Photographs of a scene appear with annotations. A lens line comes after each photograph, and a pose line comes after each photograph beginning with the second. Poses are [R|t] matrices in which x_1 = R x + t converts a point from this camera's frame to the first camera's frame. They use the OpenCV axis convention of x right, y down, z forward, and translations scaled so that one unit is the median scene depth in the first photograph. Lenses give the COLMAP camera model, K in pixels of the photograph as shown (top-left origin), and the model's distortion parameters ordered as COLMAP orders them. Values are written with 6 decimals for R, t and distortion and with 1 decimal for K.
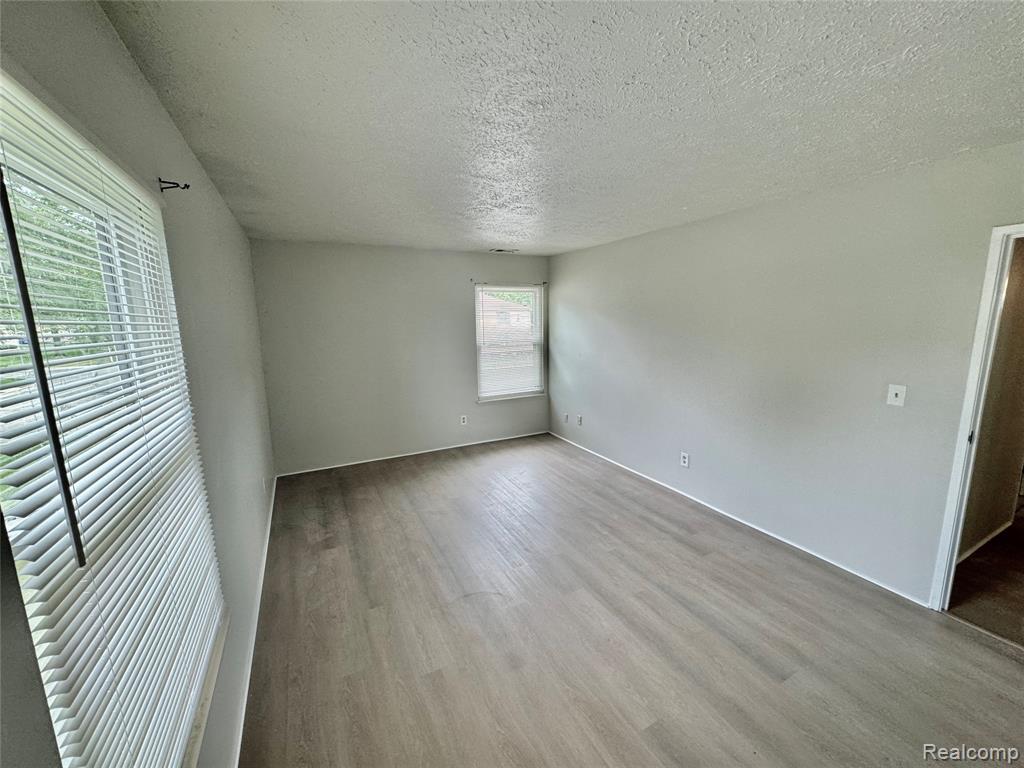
lens RADIAL K [[410.2, 0, 515.8], [0, 410.2, 379.5], [0, 0, 1]] dist [0.002821, 0.000394]
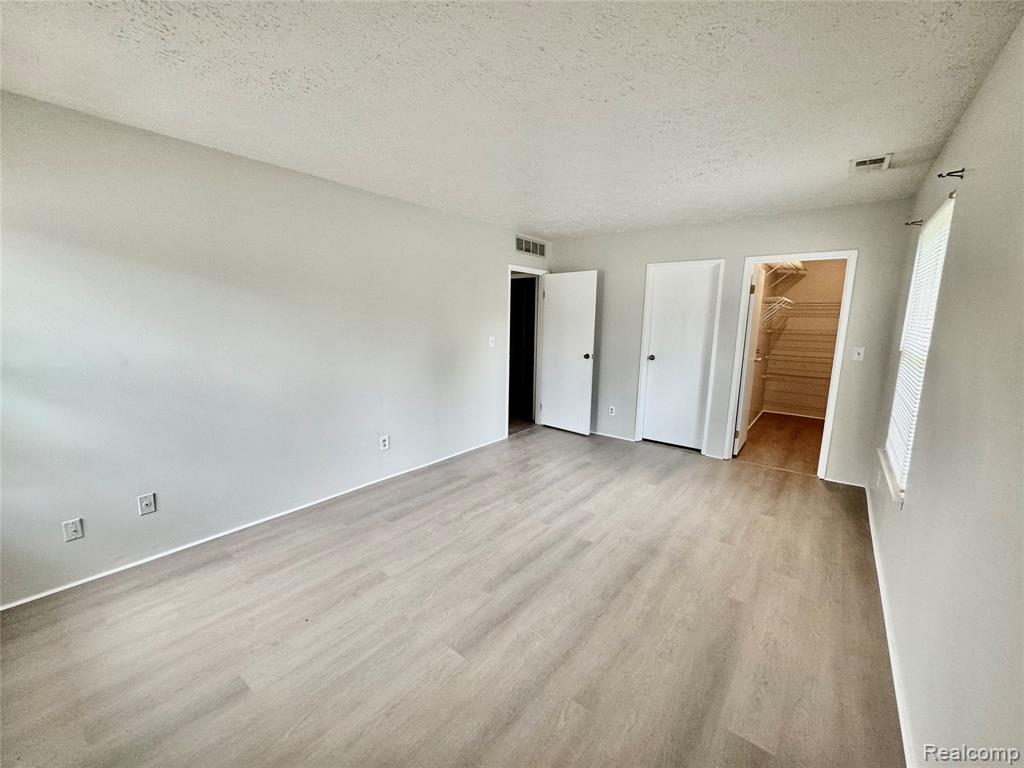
lens RADIAL K [[410.2, 0, 511.9], [0, 410.2, 379.4], [0, 0, 1]] dist [0.002821, 0.000394]
pose [[-0.407931, -0.130267, 0.903672, -0.732293], [0.128327, 0.971763, 0.198011, -0.132603], [-0.903950, 0.196740, -0.379695, 1.386620]]
